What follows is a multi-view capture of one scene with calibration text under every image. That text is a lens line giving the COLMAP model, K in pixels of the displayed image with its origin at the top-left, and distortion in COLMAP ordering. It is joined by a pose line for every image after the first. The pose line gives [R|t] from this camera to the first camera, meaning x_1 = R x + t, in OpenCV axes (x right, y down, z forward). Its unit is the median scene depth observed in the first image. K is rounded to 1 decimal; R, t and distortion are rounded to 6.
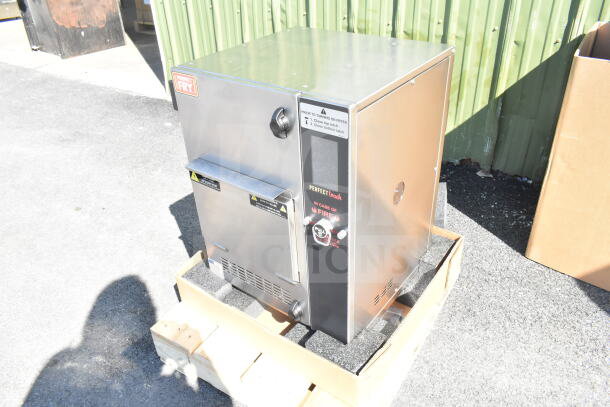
lens RADIAL K [[462.7, 0, 303.9], [0, 462.7, 202.7], [0, 0, 1]] dist [-0.022996, 0.005339]
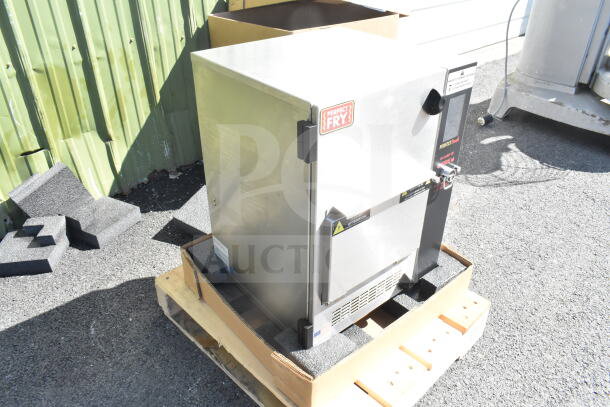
lens RADIAL K [[462.7, 0, 304.2], [0, 462.7, 201.3], [0, 0, 1]] dist [-0.022996, 0.005339]
pose [[0.227955, -0.471446, 0.851924, -0.984707], [0.510977, 0.802716, 0.307489, -0.401746], [-0.828818, 0.365220, 0.423881, 0.737155]]
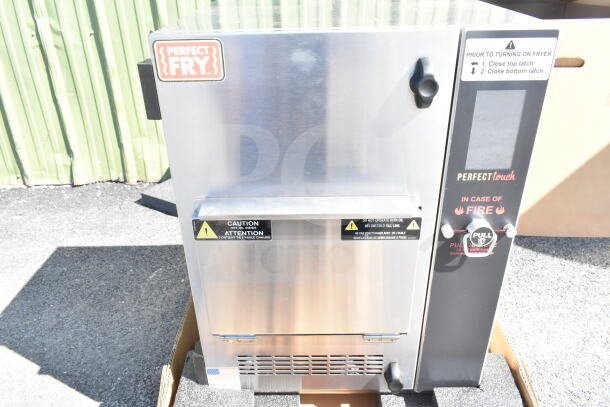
lens RADIAL K [[462.7, 0, 305.3], [0, 462.7, 201.4], [0, 0, 1]] dist [-0.022996, 0.005339]
pose [[0.805468, -0.255629, 0.534673, -0.460995], [0.305573, 0.952155, -0.005107, -0.055818], [-0.507786, 0.167495, 0.845043, 0.490443]]
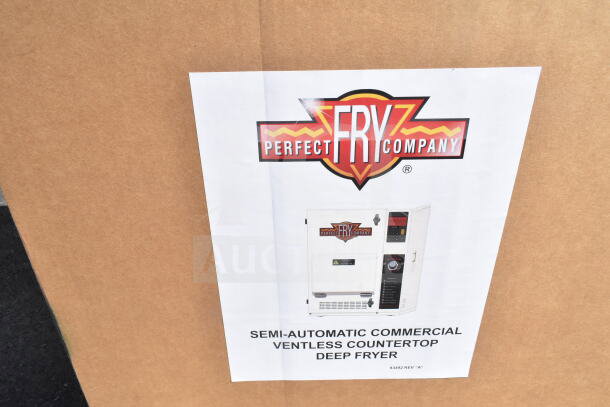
lens RADIAL K [[462.7, 0, 302.7], [0, 462.7, 203.6], [0, 0, 1]] dist [-0.022996, 0.005339]
pose [[0.791660, -0.273569, 0.546291, -0.367992], [0.308452, 0.950794, 0.029139, -0.008120], [-0.527382, 0.145437, 0.837088, 0.696966]]
